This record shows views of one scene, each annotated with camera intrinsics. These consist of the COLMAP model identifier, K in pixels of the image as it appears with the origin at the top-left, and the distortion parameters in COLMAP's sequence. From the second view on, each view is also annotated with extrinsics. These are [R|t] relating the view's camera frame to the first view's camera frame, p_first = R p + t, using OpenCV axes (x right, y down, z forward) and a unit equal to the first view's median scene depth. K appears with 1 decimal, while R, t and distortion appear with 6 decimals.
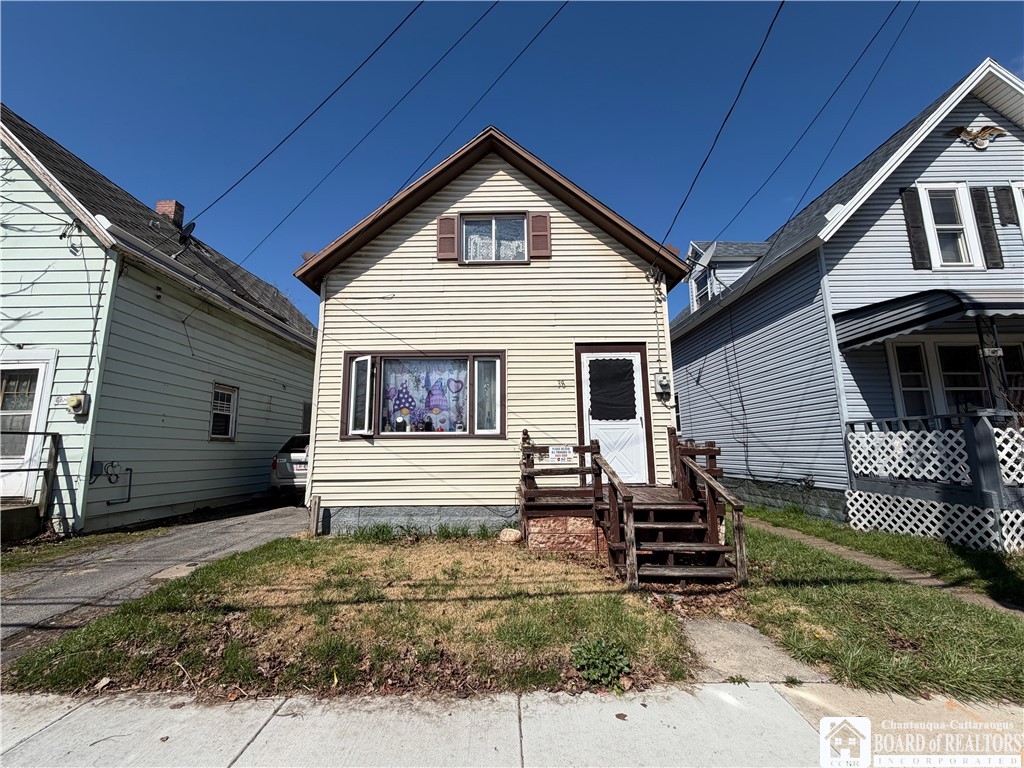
lens RADIAL K [[410.4, 0, 508.2], [0, 410.4, 383.7], [0, 0, 1]] dist [-0.000410, 0.000510]
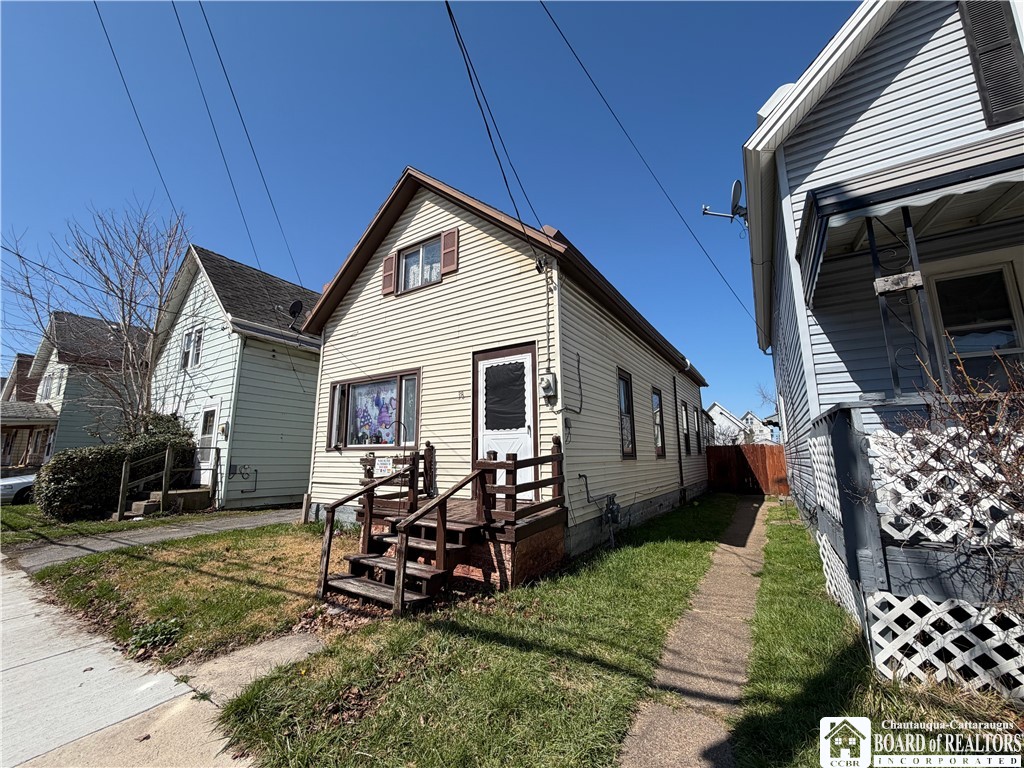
lens RADIAL K [[410.4, 0, 510.1], [0, 410.4, 383.7], [0, 0, 1]] dist [-0.000410, 0.000510]
pose [[0.838040, -0.090213, -0.538099, 0.762036], [0.082055, 0.995858, -0.039163, 0.022323], [0.539403, -0.011333, 0.841972, 0.219761]]
